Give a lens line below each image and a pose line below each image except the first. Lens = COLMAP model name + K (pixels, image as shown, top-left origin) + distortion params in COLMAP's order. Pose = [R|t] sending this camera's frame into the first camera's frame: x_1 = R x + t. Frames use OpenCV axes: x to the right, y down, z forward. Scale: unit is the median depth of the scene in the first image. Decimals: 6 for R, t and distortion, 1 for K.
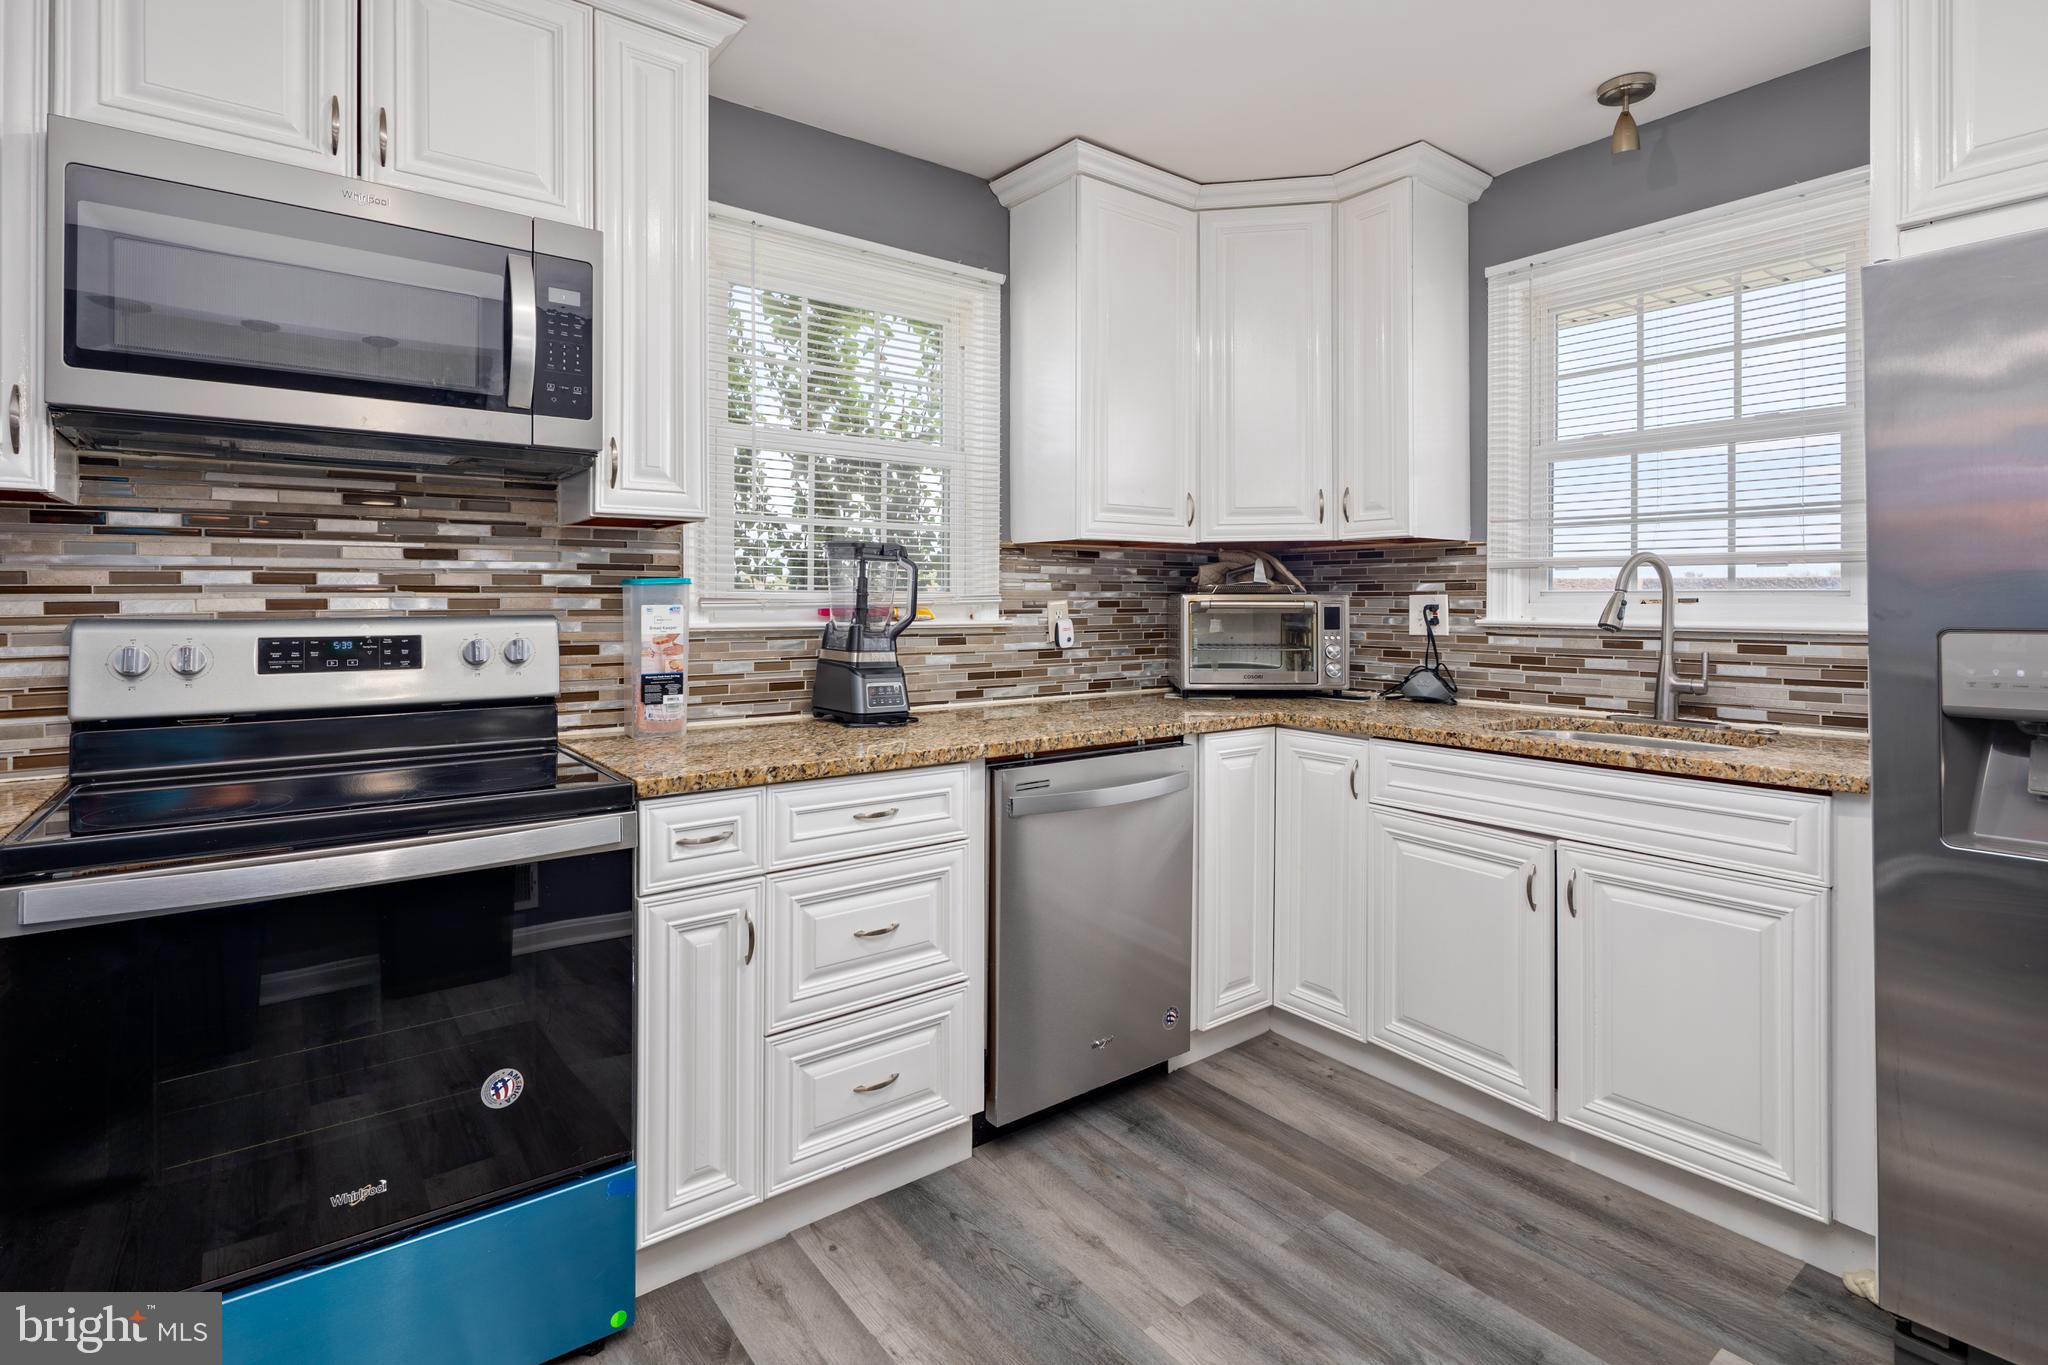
lens RADIAL K [[997.4, 0, 1014.0], [0, 997.4, 595.1], [0, 0, 1]] dist [0.006909, -0.005997]
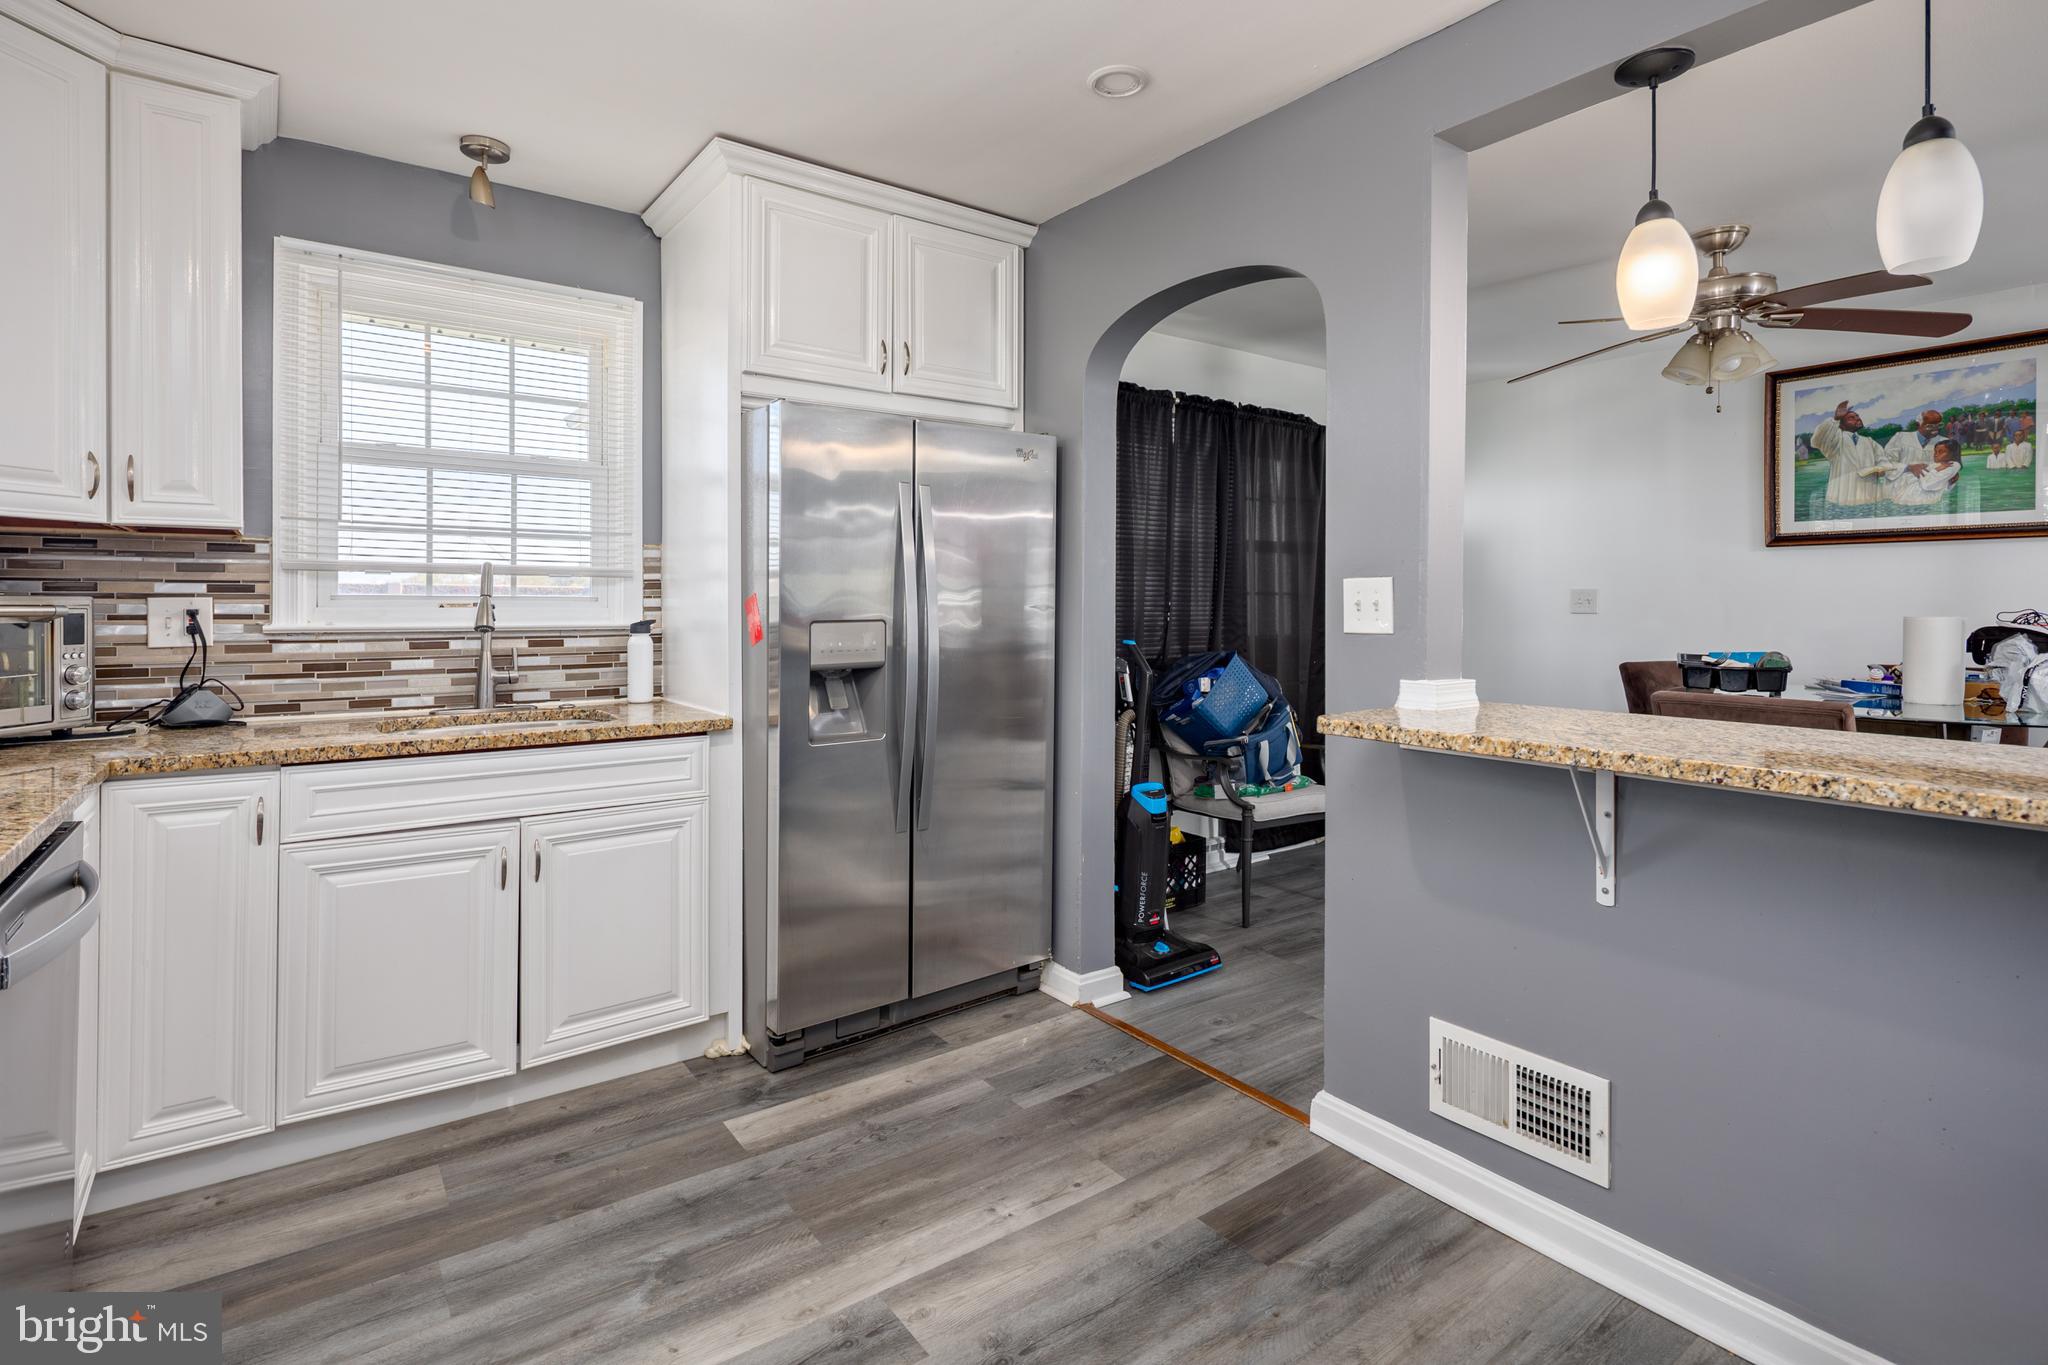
lens RADIAL K [[997.4, 0, 1012.2], [0, 997.4, 612.3], [0, 0, 1]] dist [0.006909, -0.005997]
pose [[0.020320, -0.007260, 0.999767, -0.484833], [-0.005039, 0.999960, 0.007364, 0.002867], [-0.999781, -0.005188, 0.020283, 0.372882]]
